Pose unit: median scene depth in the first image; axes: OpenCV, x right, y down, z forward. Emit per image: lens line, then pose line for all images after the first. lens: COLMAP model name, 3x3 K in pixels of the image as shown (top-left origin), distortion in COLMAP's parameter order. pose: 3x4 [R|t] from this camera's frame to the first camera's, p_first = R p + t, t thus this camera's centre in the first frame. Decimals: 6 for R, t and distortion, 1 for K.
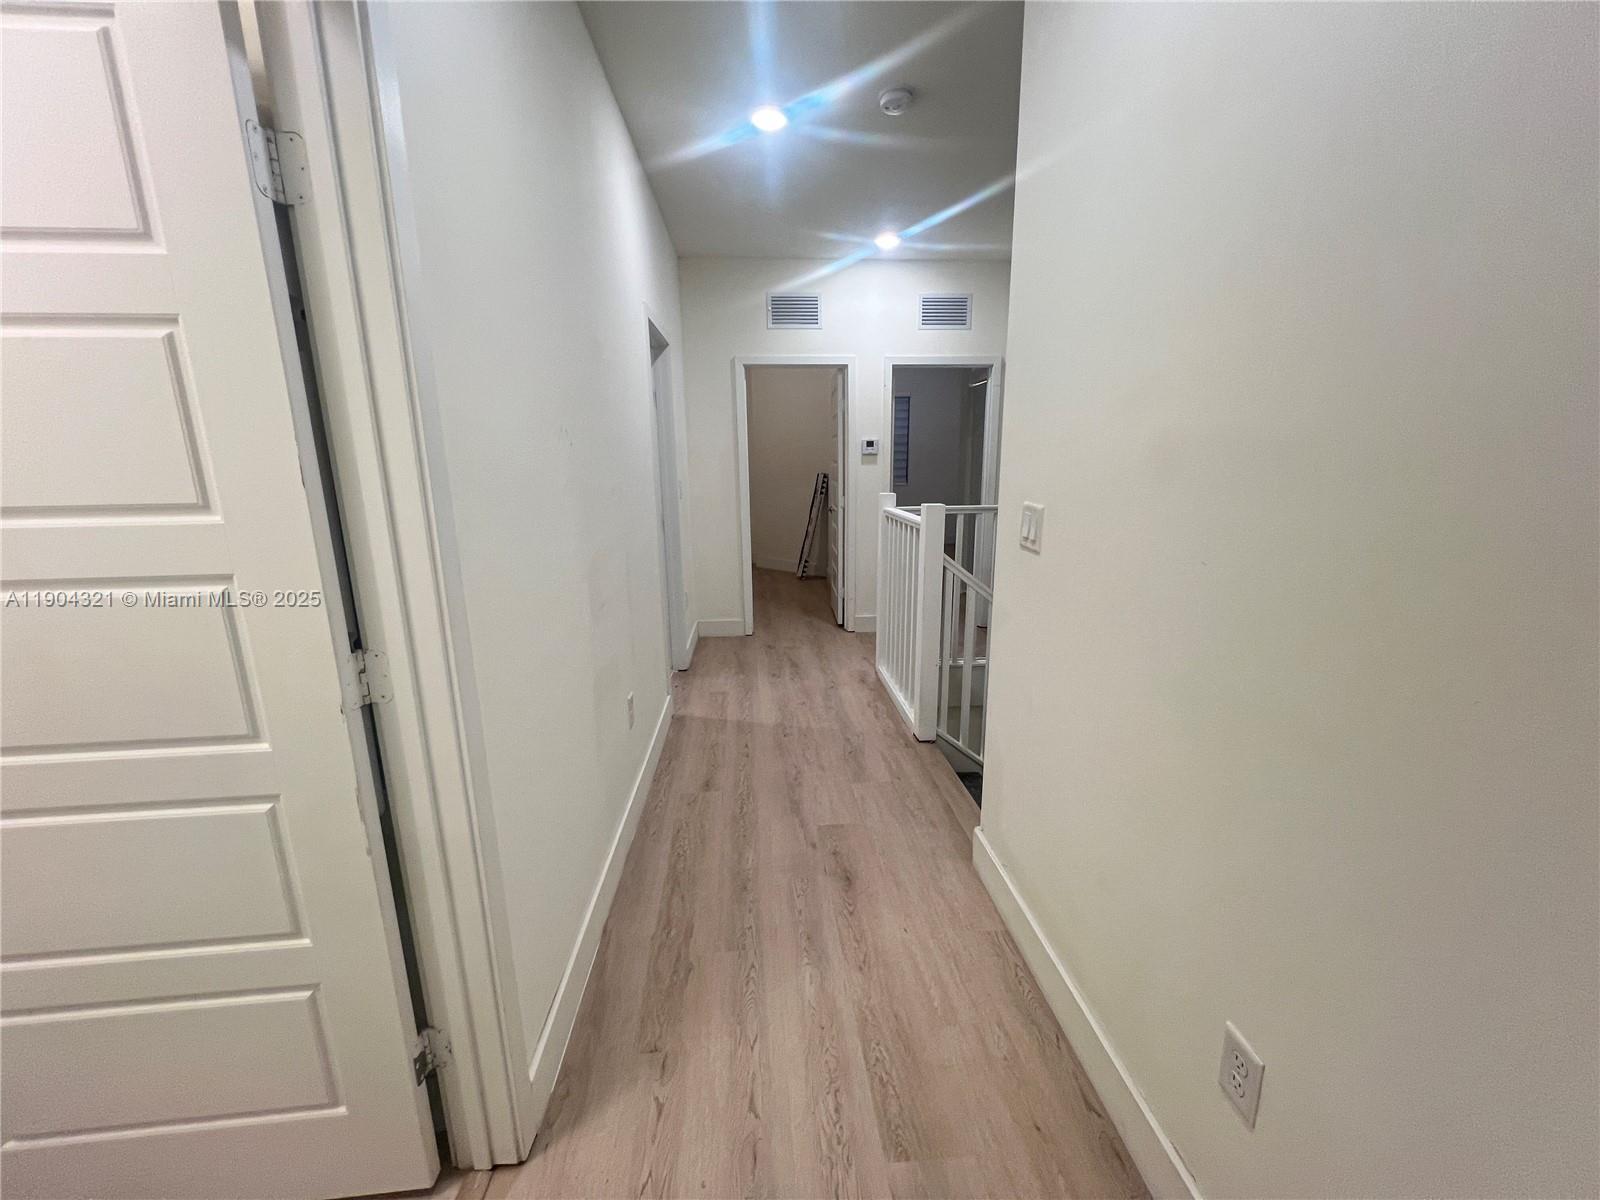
lens RADIAL K [[636.8, 0, 803.0], [0, 636.8, 601.7], [0, 0, 1]] dist [-0.001498, -0.000544]
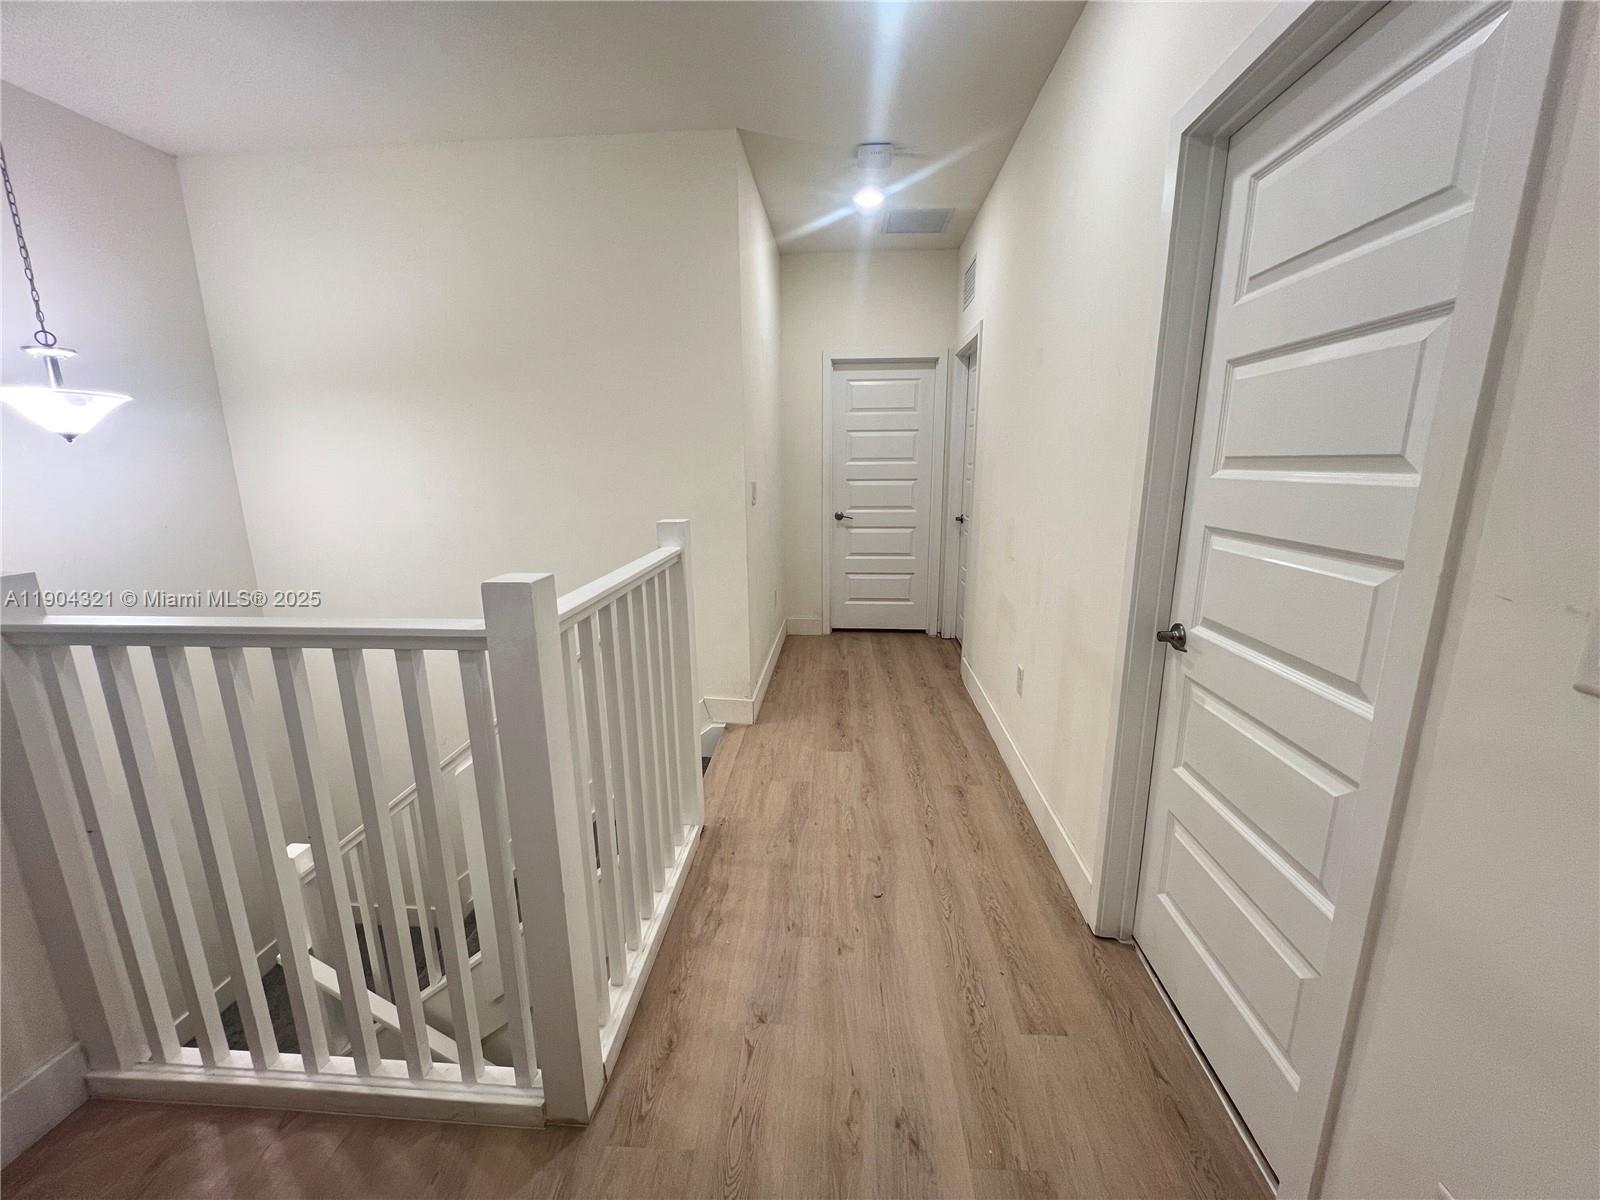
lens RADIAL K [[636.8, 0, 801.8], [0, 636.8, 605.3], [0, 0, 1]] dist [-0.001498, -0.000544]
pose [[-0.989222, -0.012386, 0.145896, -0.044584], [0.051824, 0.902297, 0.427988, -0.346356], [-0.136942, 0.430937, -0.891931, 1.569915]]
